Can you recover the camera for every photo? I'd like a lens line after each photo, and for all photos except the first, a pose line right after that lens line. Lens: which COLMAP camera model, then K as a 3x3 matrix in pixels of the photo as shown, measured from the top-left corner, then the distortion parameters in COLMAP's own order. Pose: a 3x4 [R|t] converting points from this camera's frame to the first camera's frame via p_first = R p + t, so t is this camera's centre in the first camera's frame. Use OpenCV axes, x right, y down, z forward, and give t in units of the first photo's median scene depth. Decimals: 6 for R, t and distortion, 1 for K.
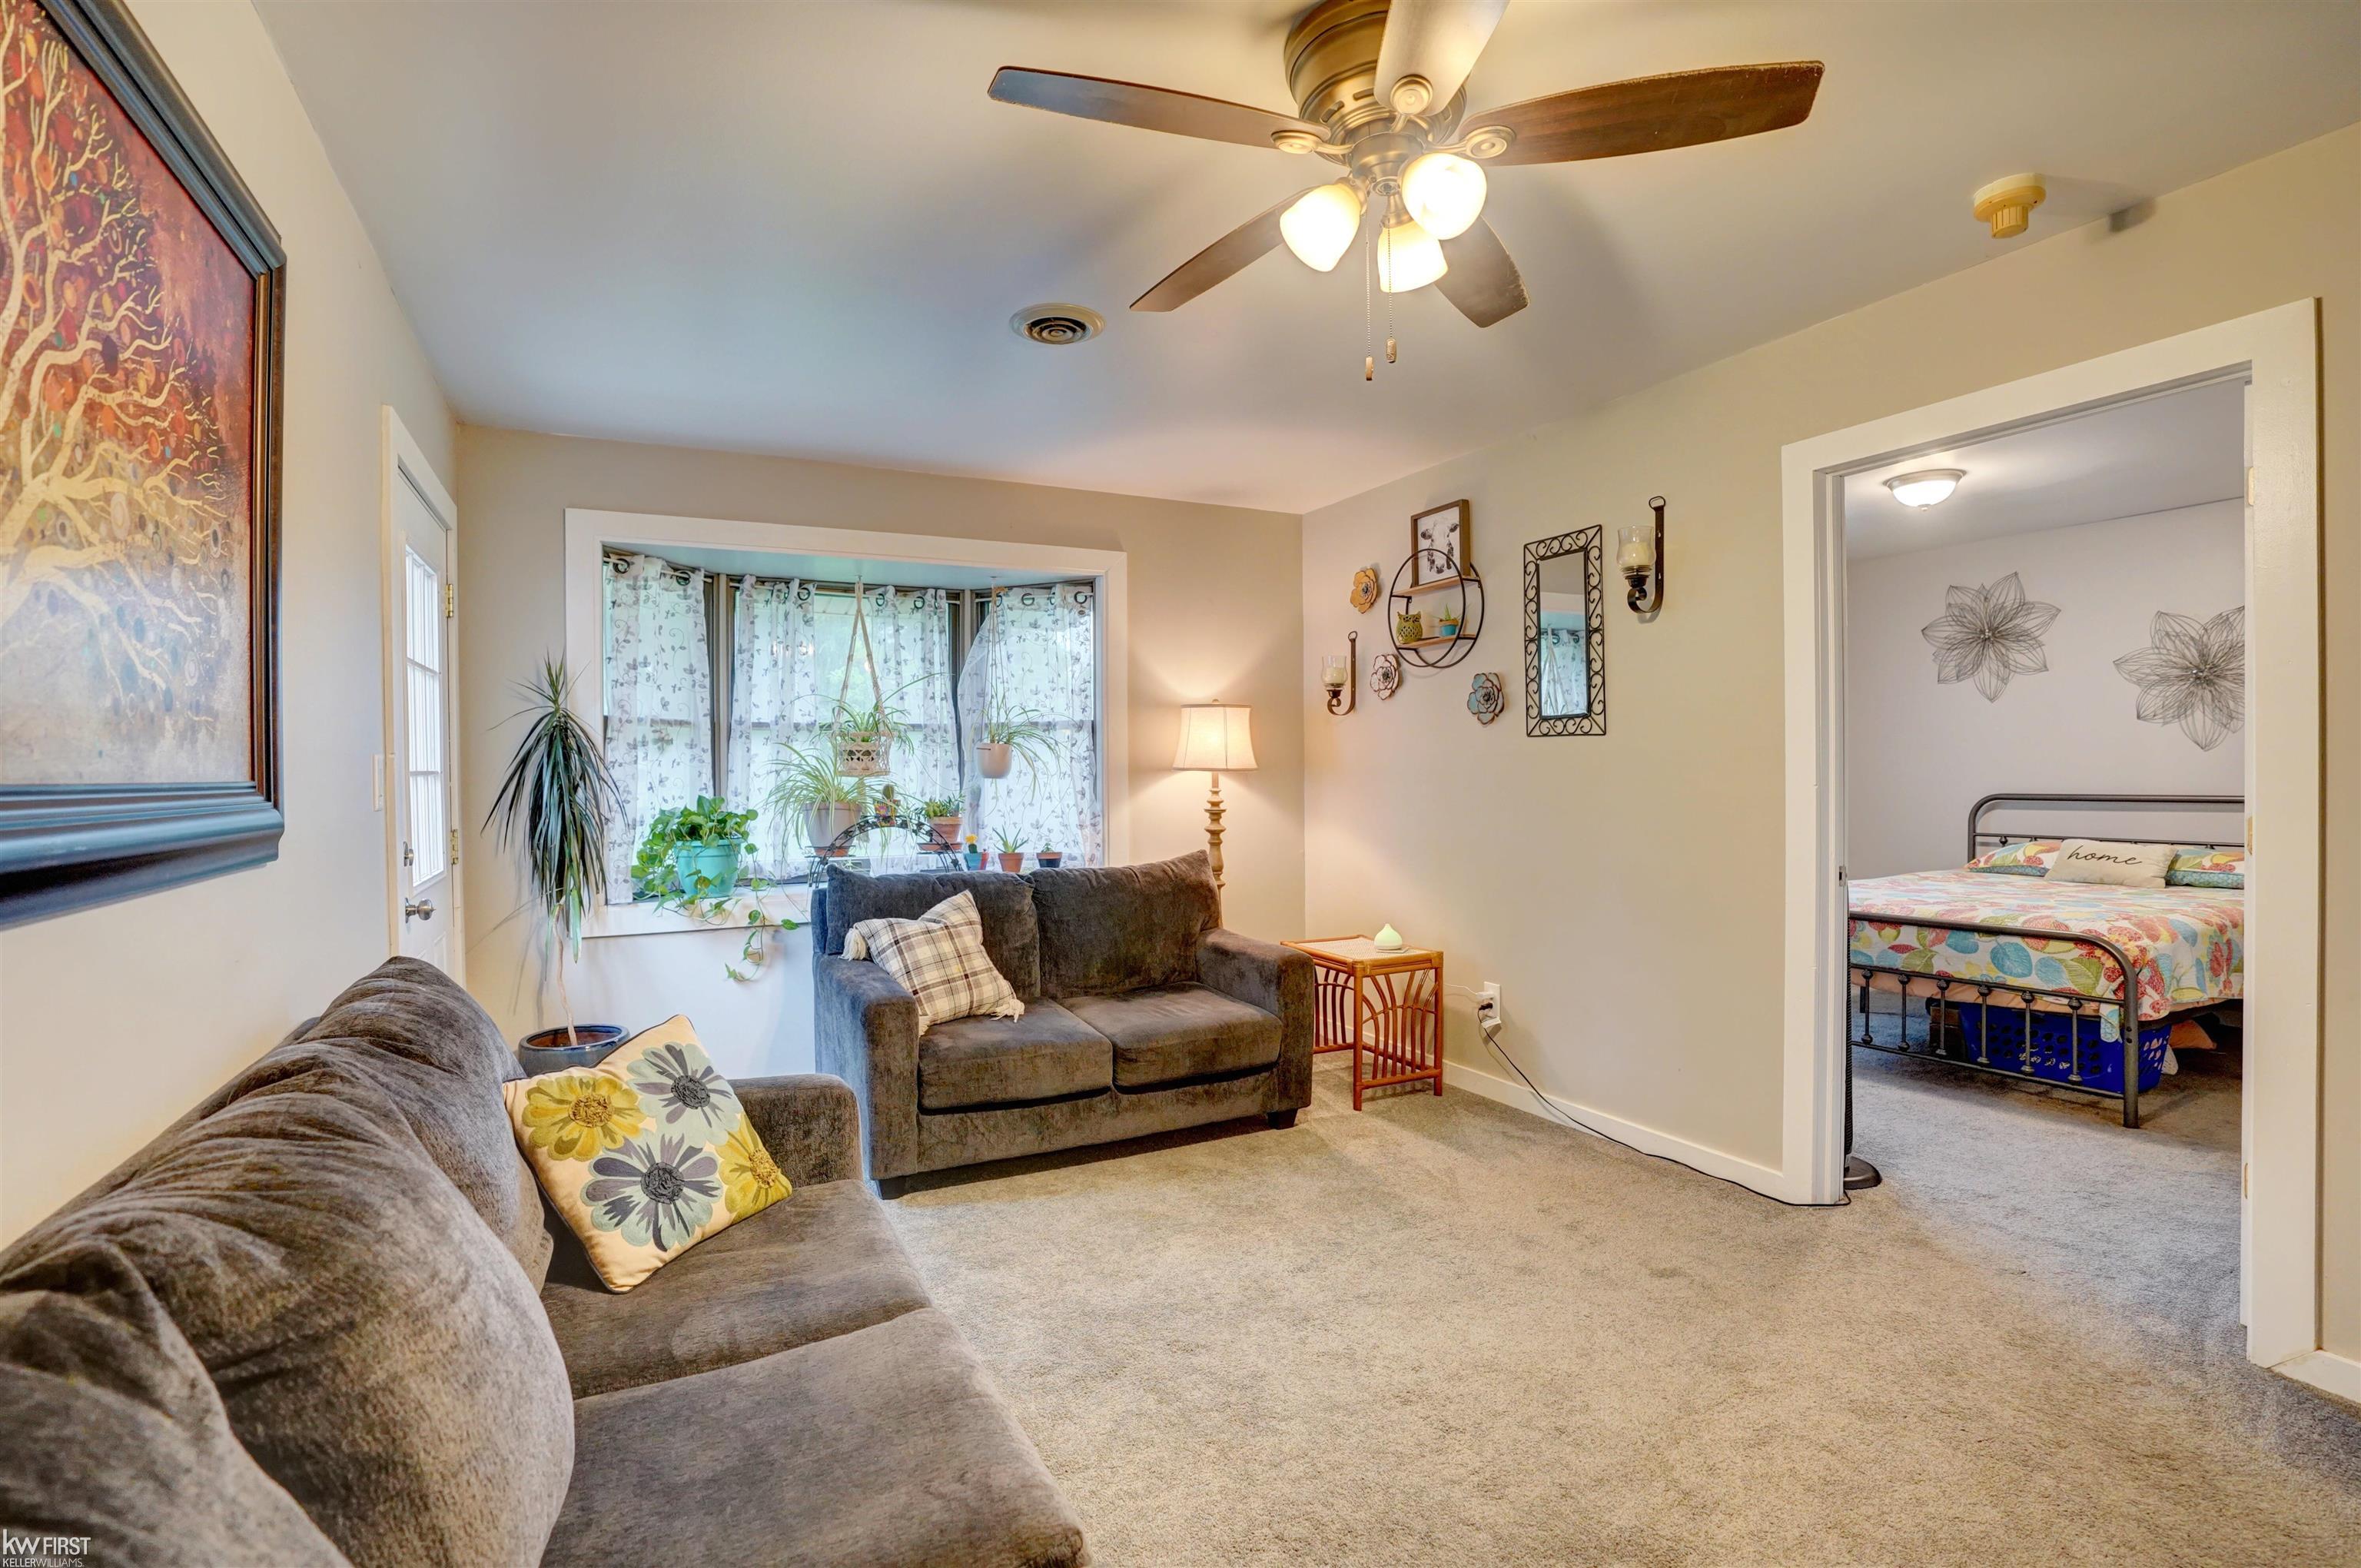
lens RADIAL K [[1098.4, 0, 1189.9], [0, 1098.4, 783.7], [0, 0, 1]] dist [-0.066162, 0.025392]
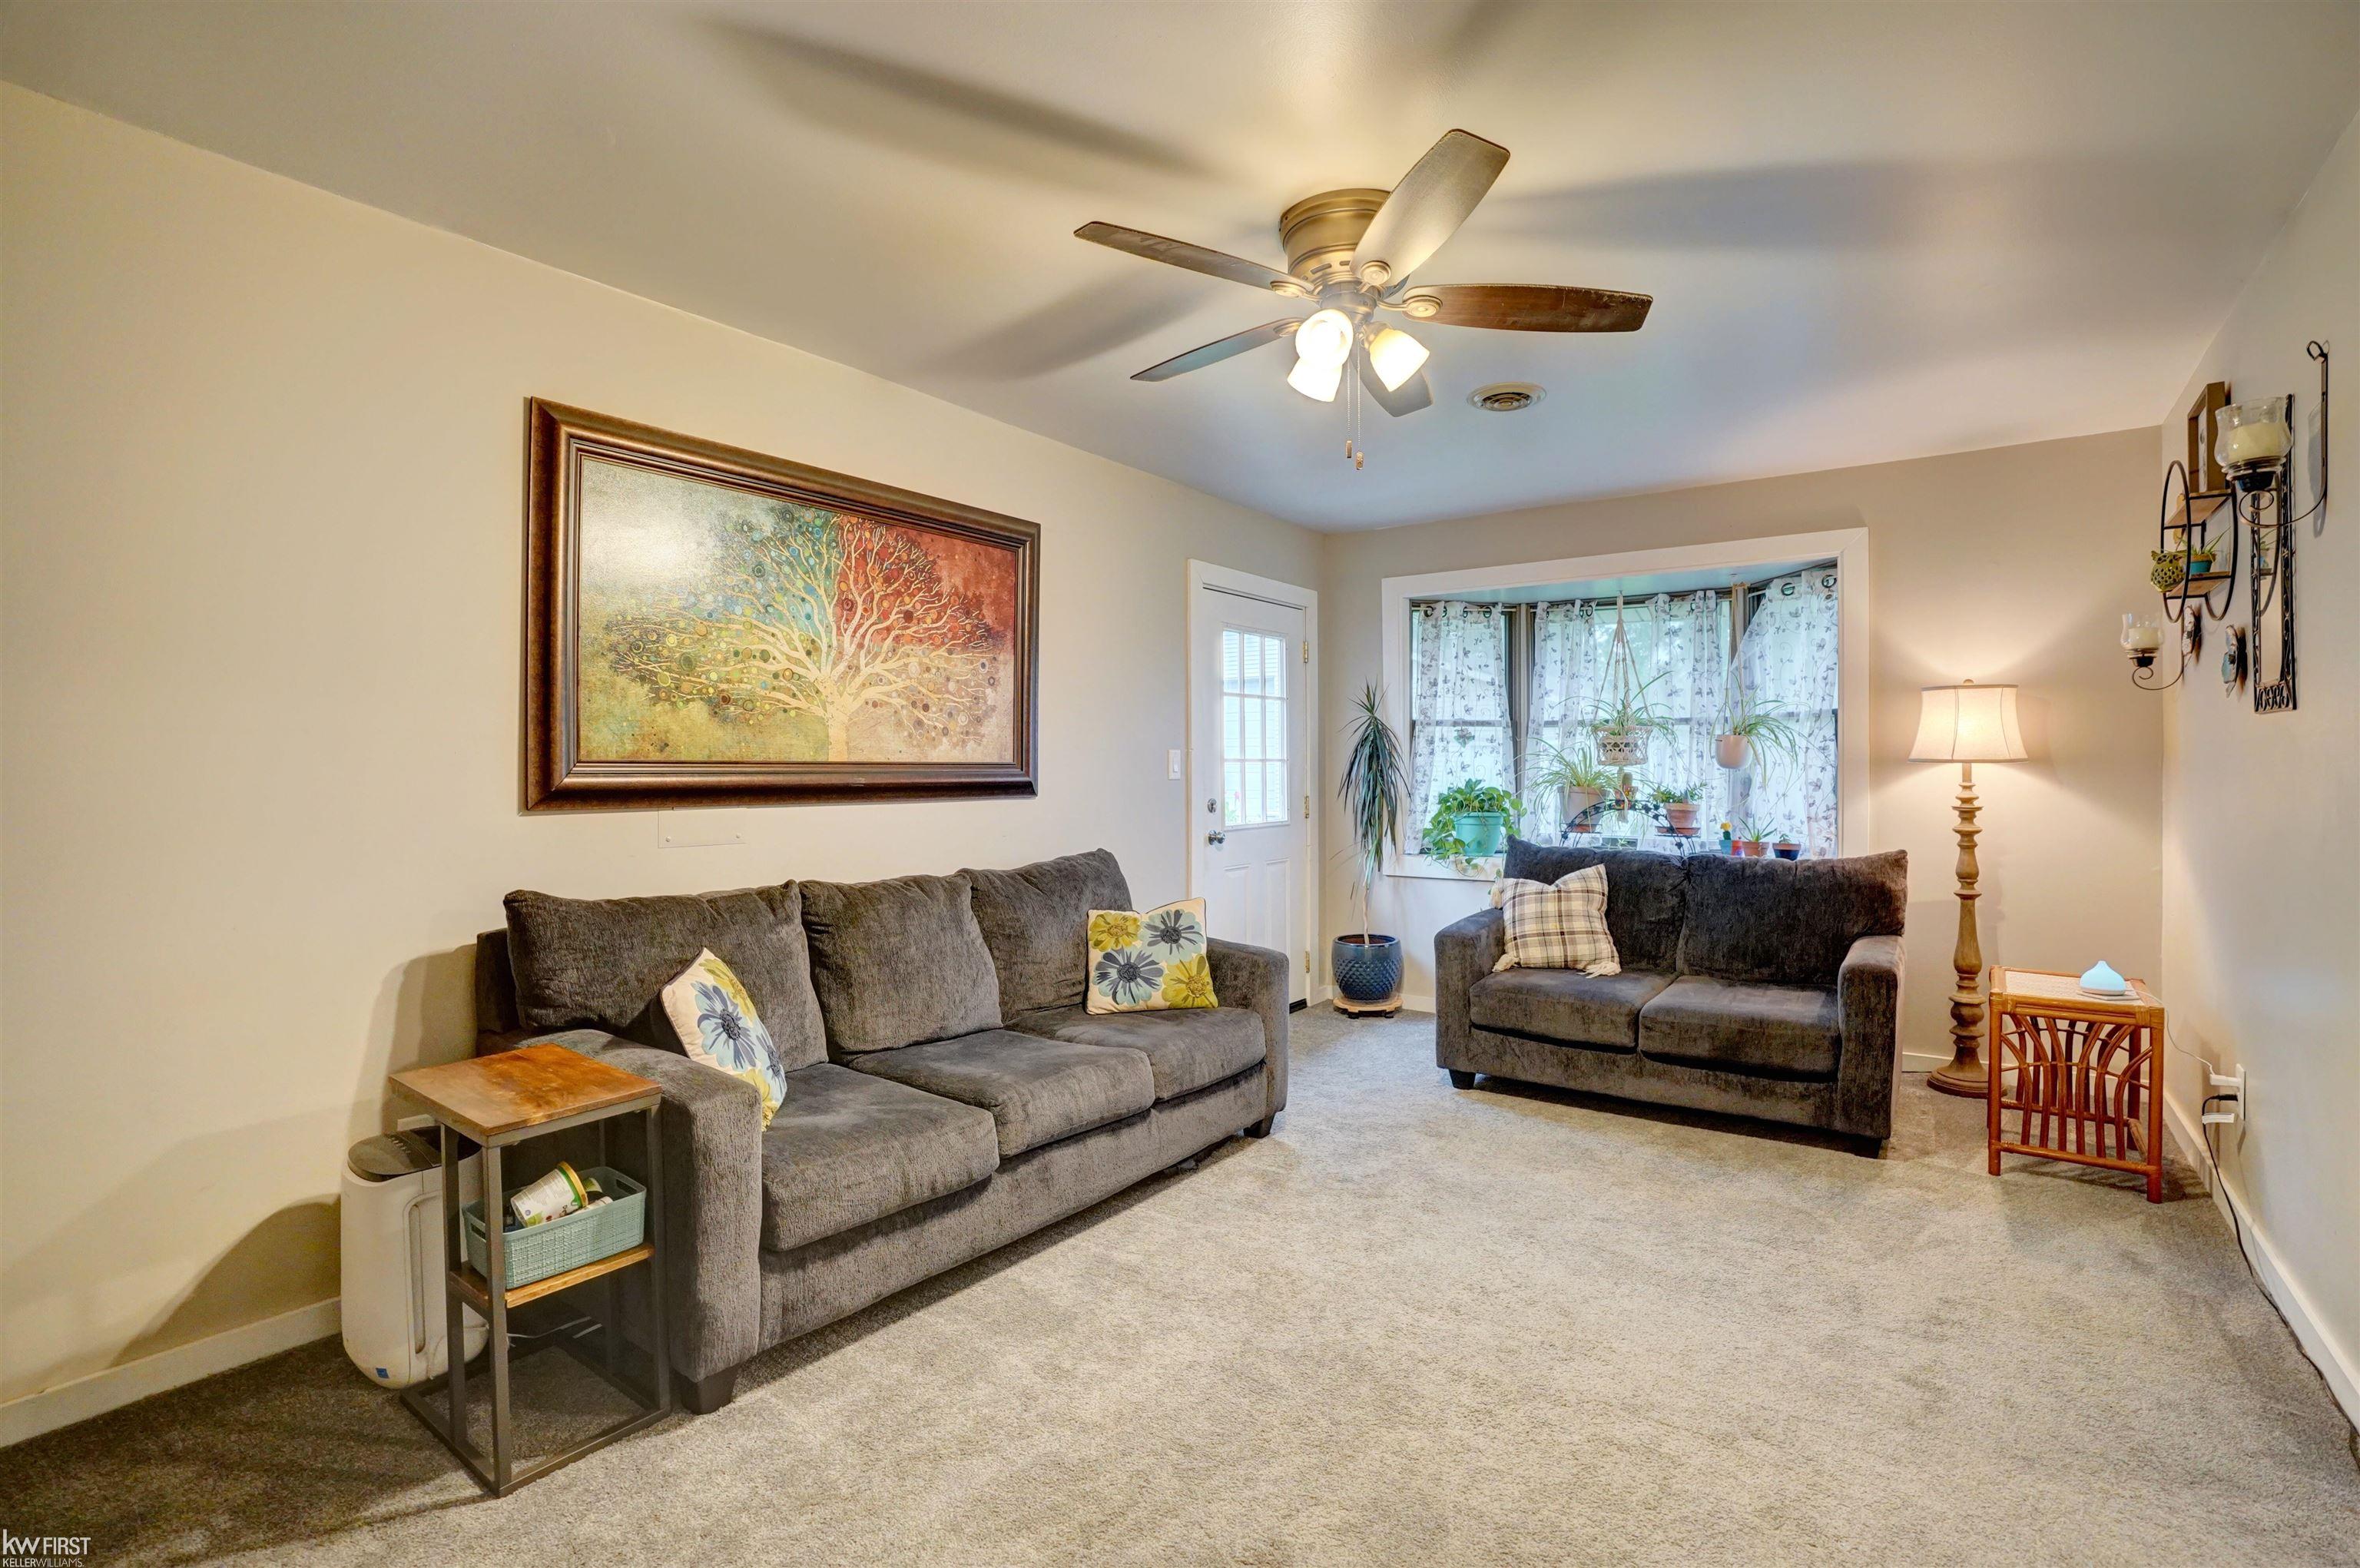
lens RADIAL K [[1097.9, 0, 1195.1], [0, 1097.9, 775.6], [0, 0, 1]] dist [-0.066162, 0.025392]
pose [[0.452892, 0.016175, -0.891419, 0.600556], [-0.014766, 0.999834, 0.010640, -0.001835], [0.891443, 0.008344, 0.453056, 0.097451]]
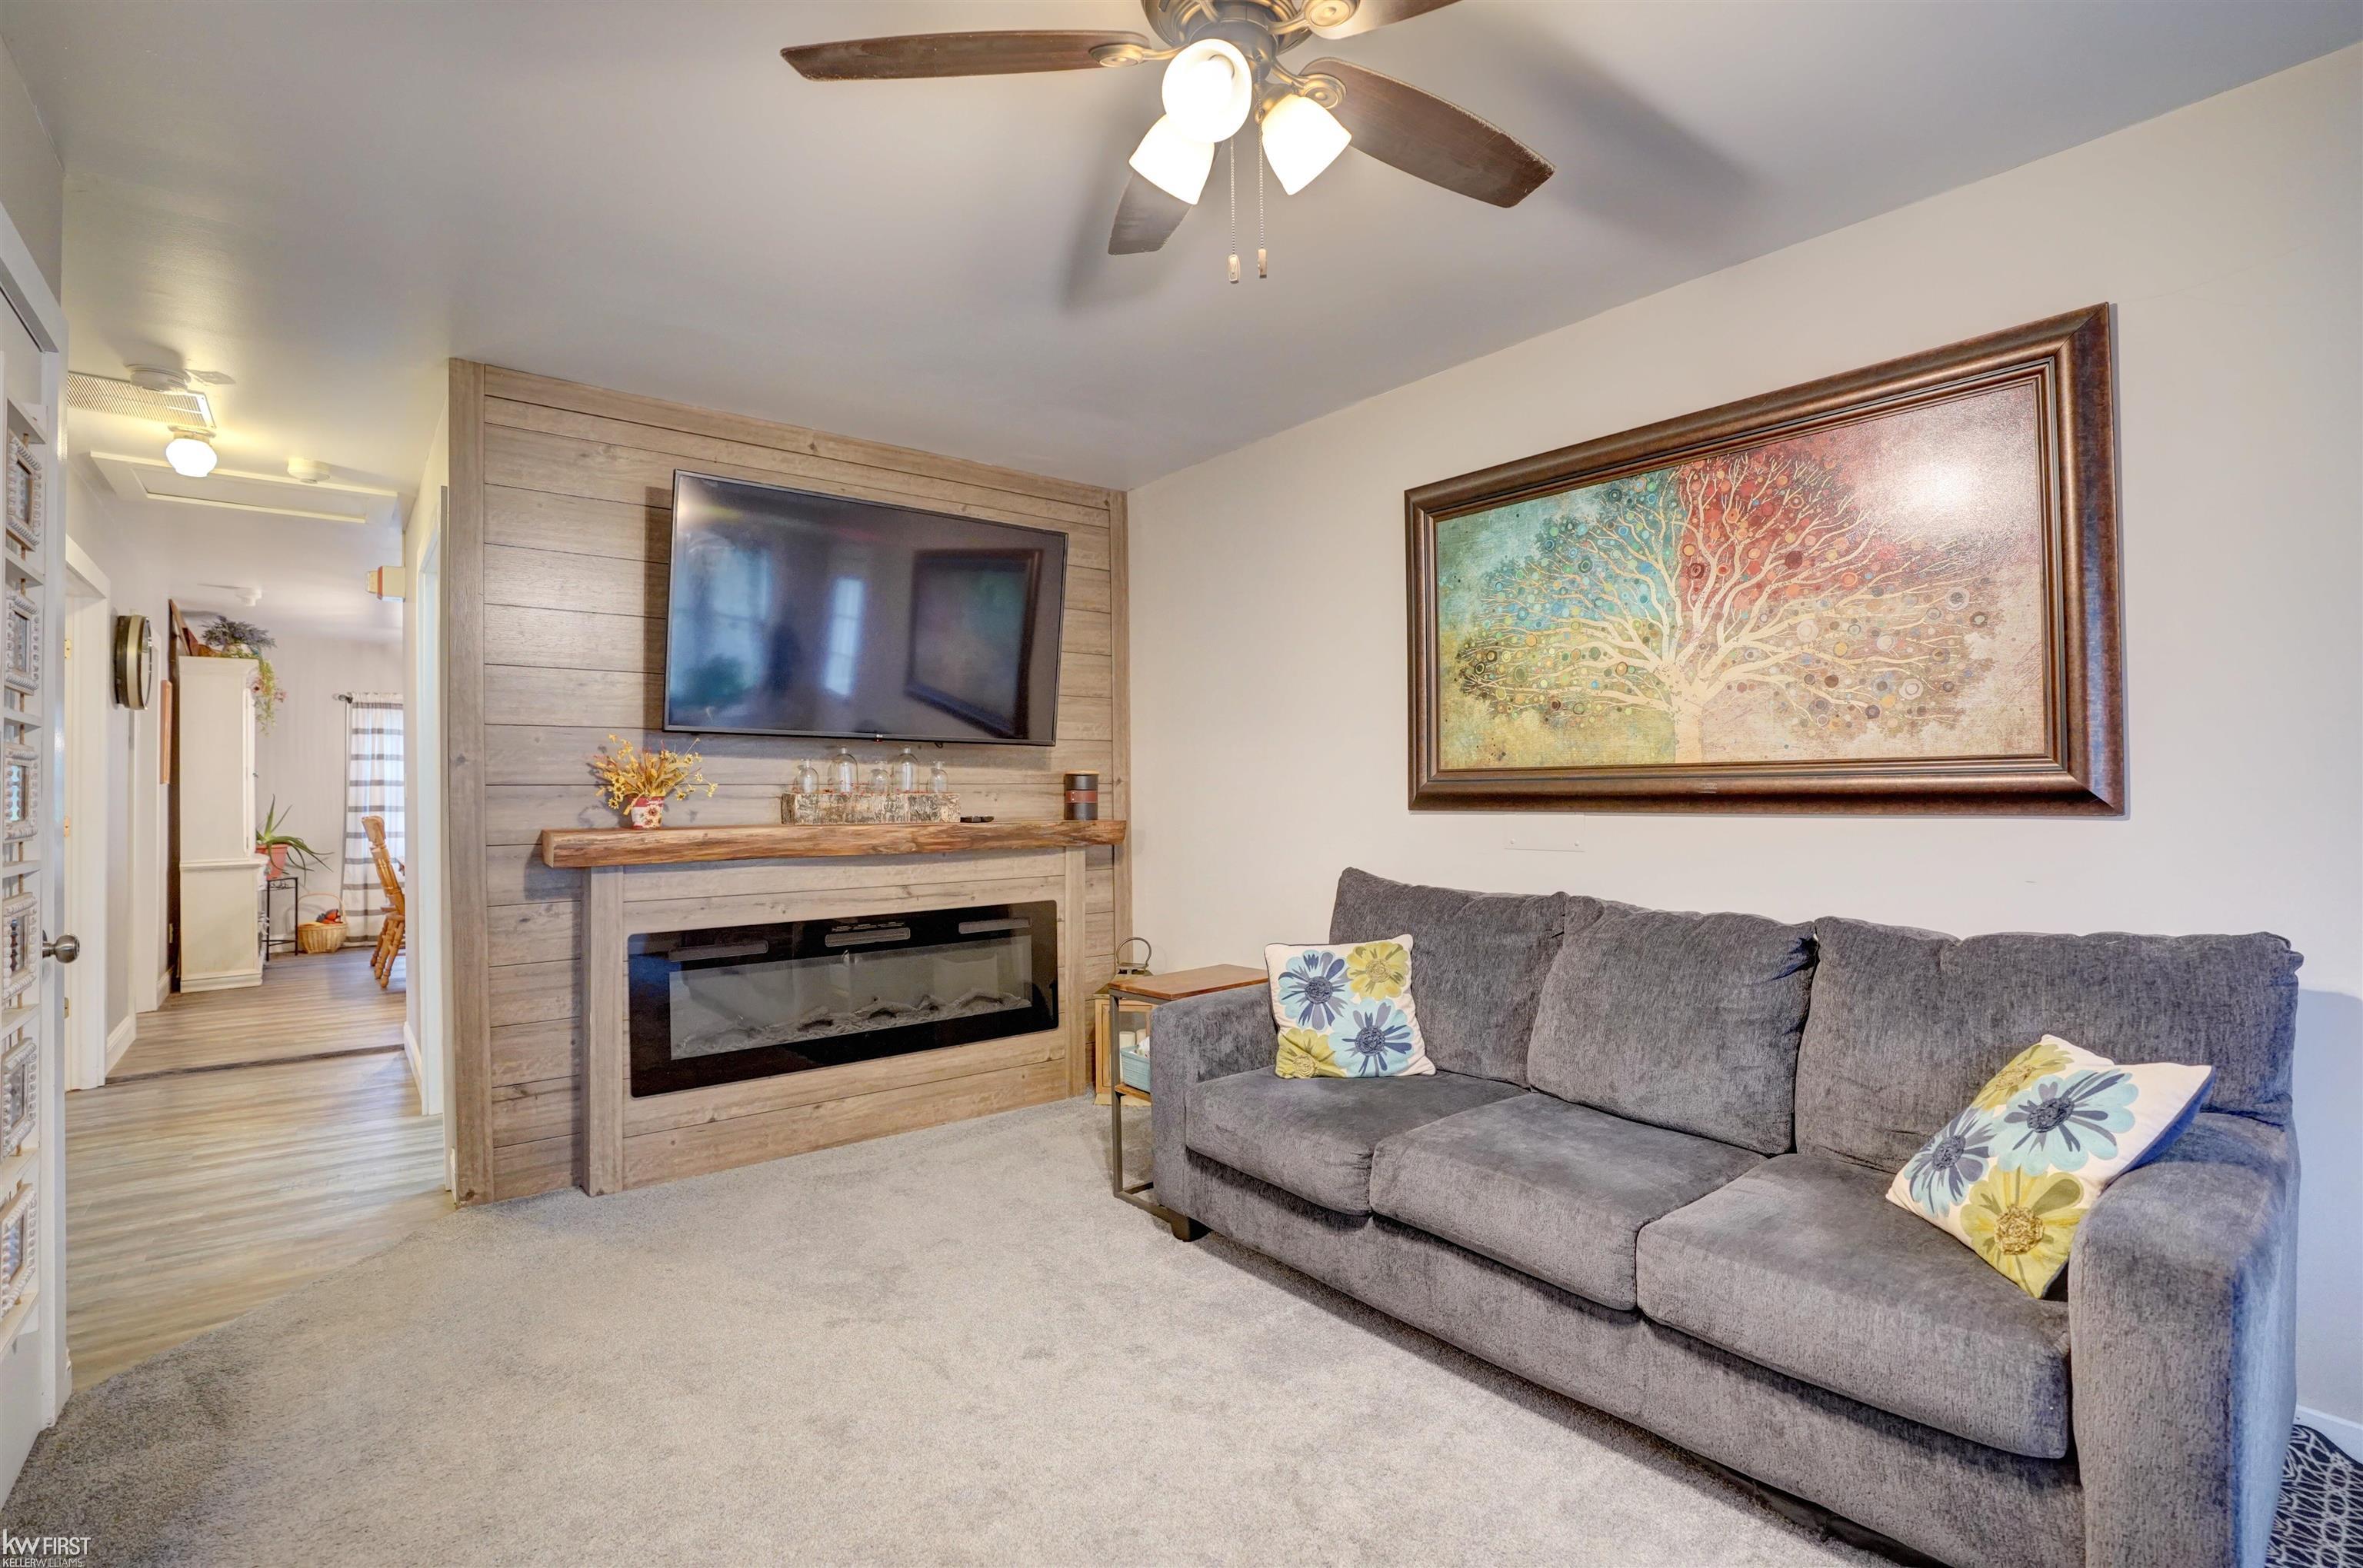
lens RADIAL K [[1099.2, 0, 1195.9], [0, 1099.2, 781.0], [0, 0, 1]] dist [-0.066162, 0.025392]
pose [[-0.976149, 0.024538, -0.215709, 0.186444], [0.023476, 0.999696, 0.007484, -0.000825], [0.215827, 0.002242, -0.976429, 0.835893]]
